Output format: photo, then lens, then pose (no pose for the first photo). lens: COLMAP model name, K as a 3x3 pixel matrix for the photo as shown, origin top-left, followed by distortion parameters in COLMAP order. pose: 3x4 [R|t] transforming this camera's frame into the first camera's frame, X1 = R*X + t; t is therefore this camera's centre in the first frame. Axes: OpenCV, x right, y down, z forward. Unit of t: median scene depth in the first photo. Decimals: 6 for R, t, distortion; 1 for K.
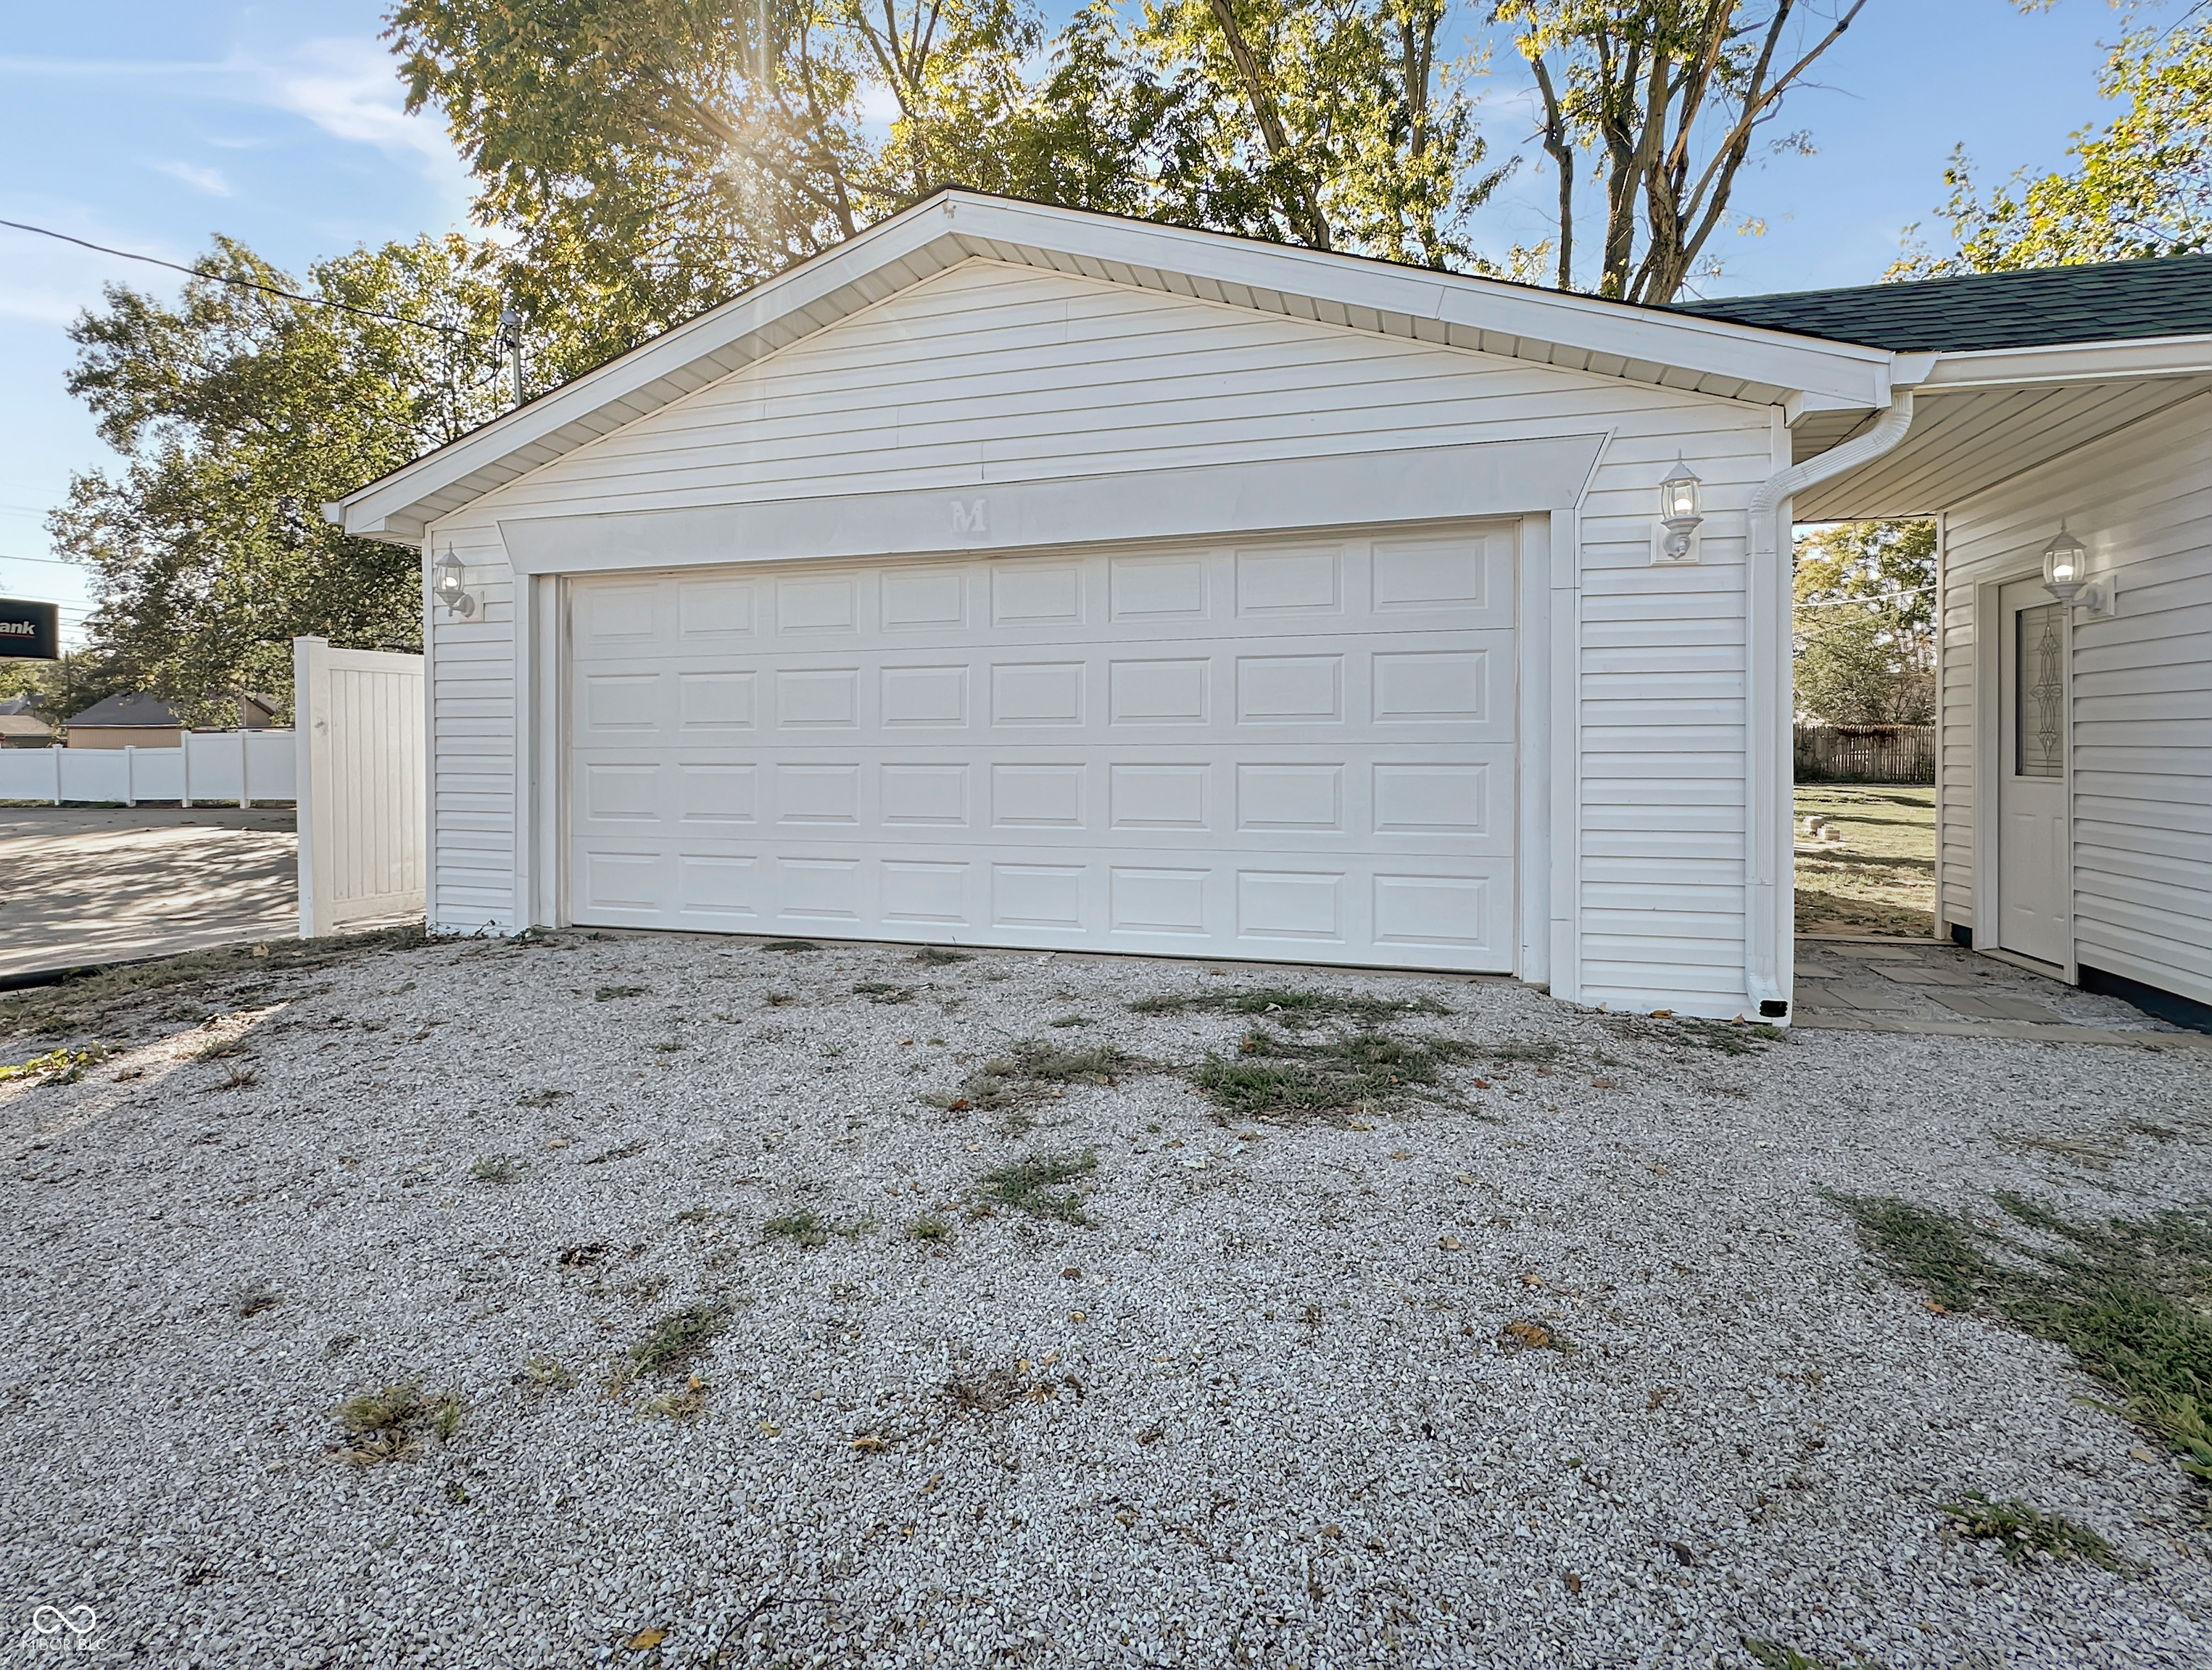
lens RADIAL K [[1138.6, 0, 1106.0], [0, 1138.6, 835.0], [0, 0, 1]] dist [-0.002213, -0.000154]
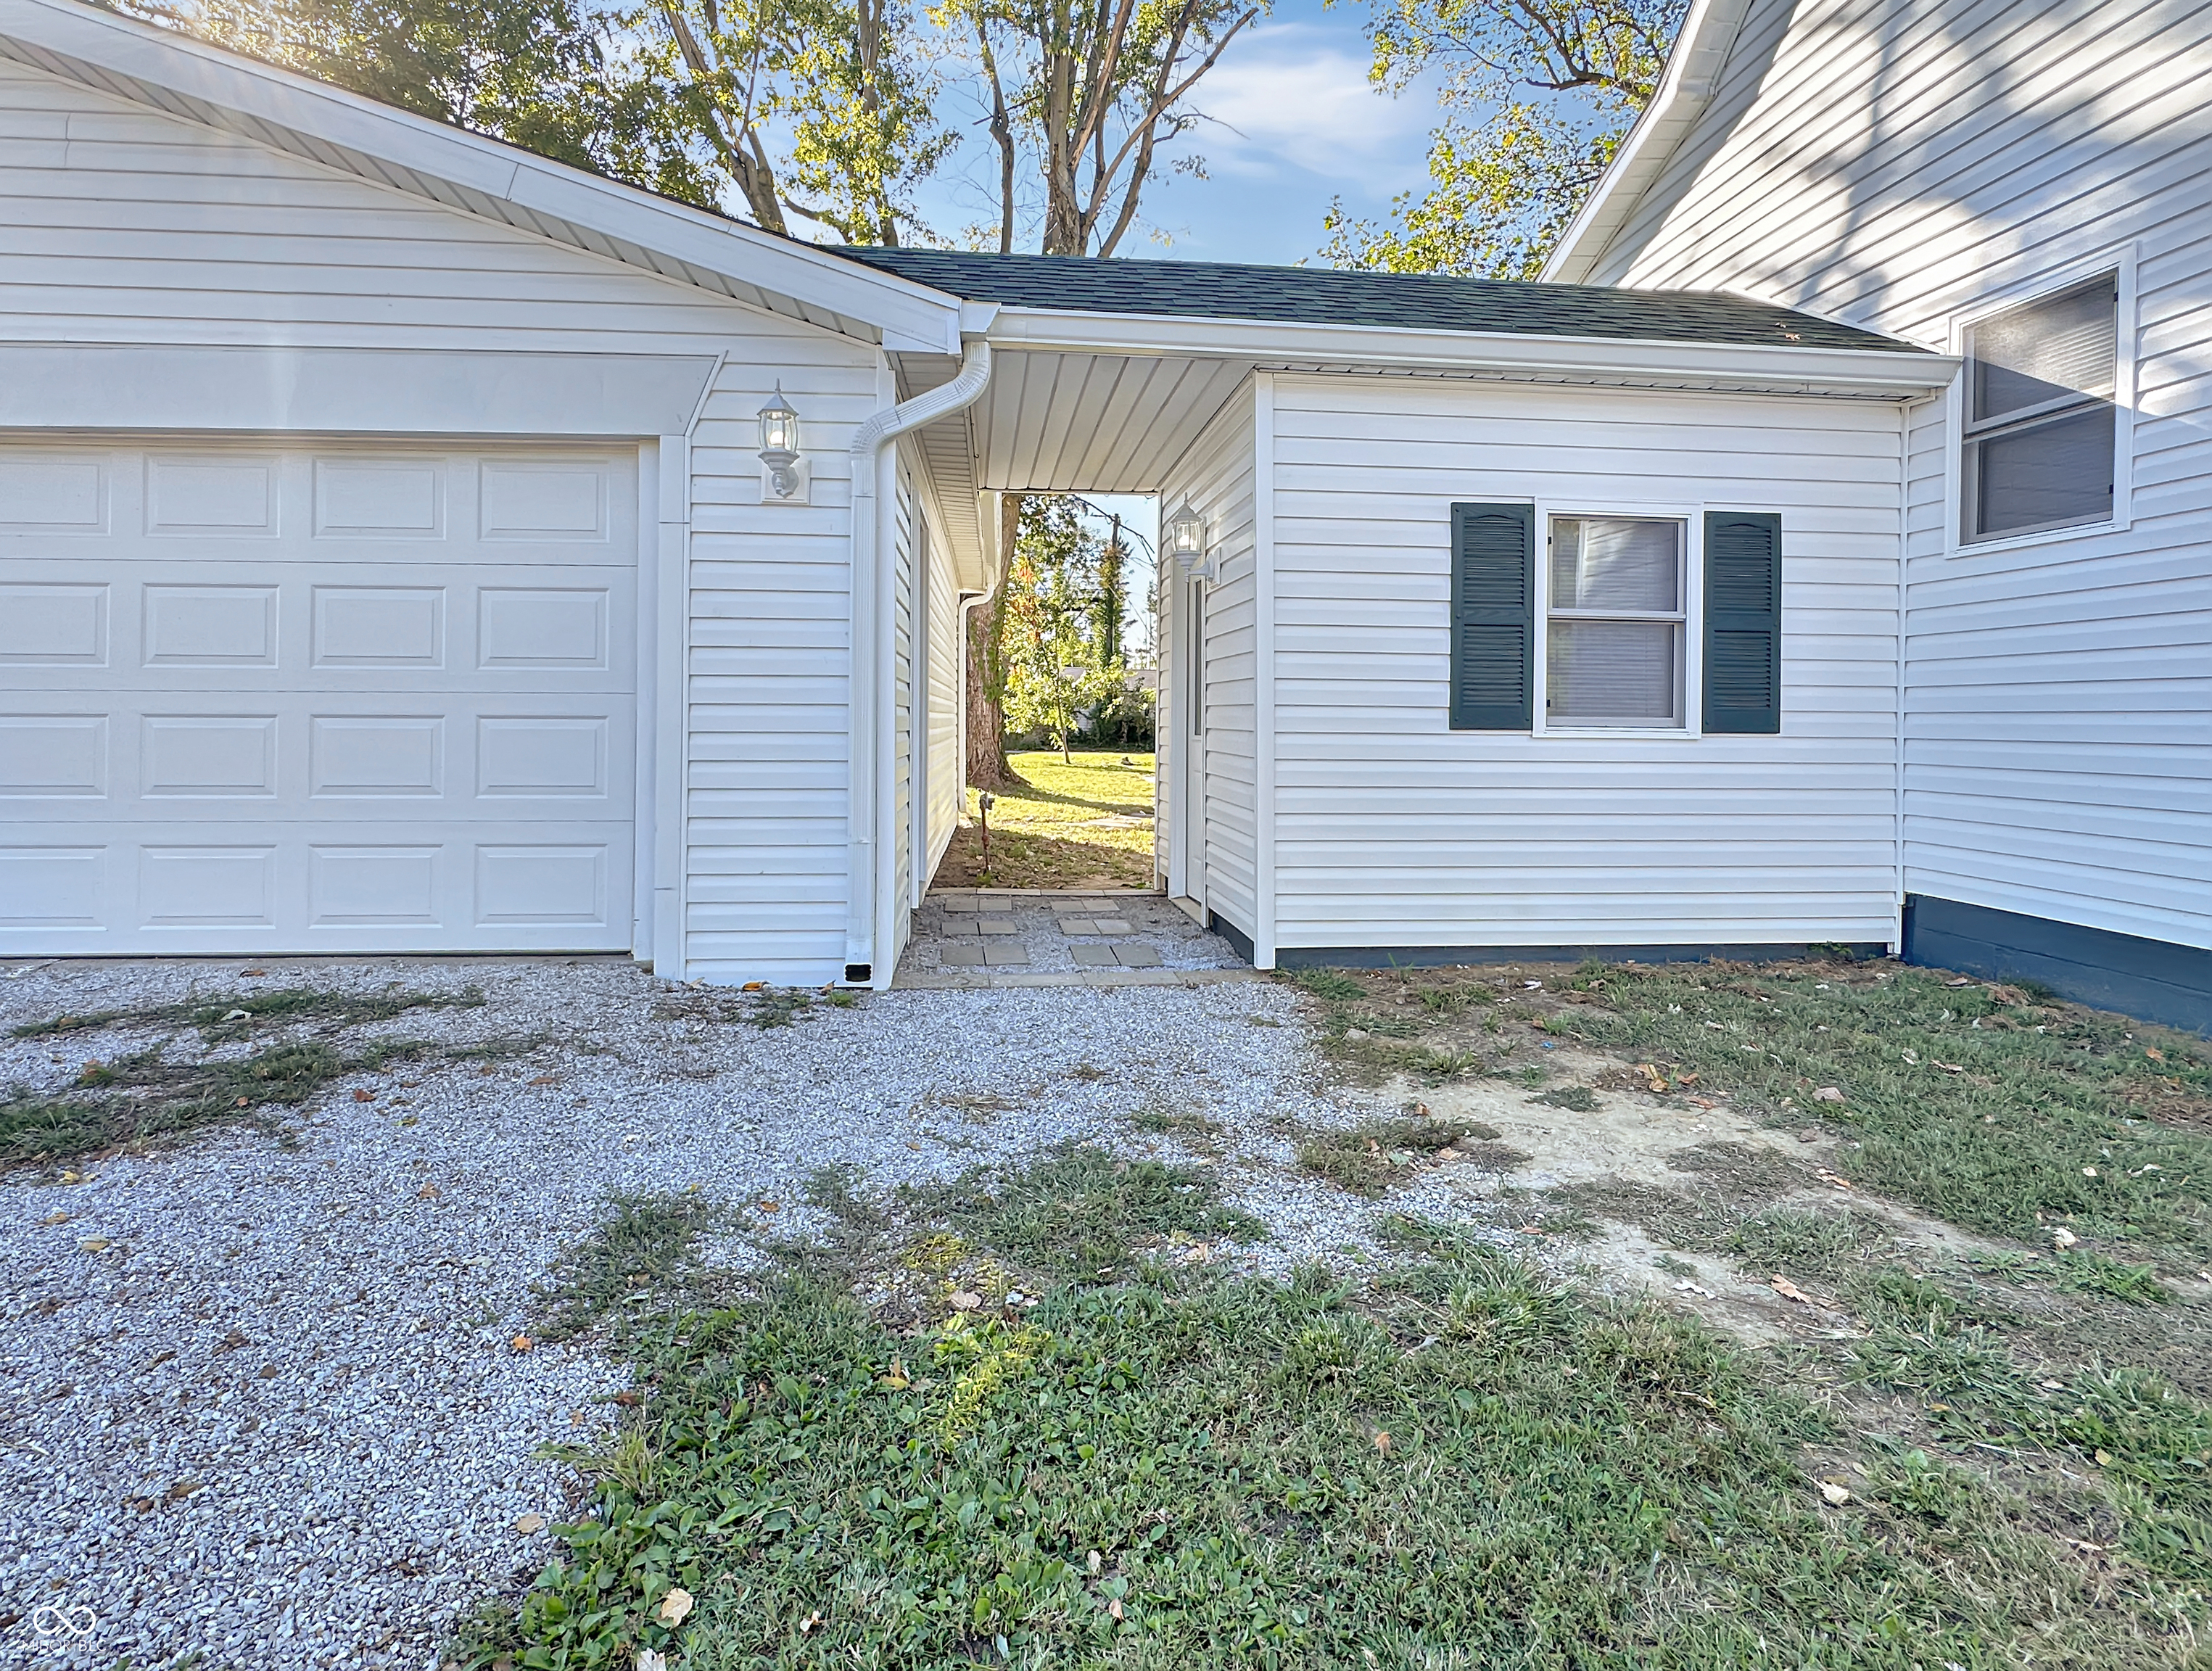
lens RADIAL K [[1137.8, 0, 1106.3], [0, 1137.8, 812.4], [0, 0, 1]] dist [-0.003147, -0.000236]
pose [[0.931419, -0.020245, 0.363386, 0.403231], [0.018890, 0.999795, 0.007284, 0.014015], [-0.363459, 0.000080, 0.931610, 0.033580]]
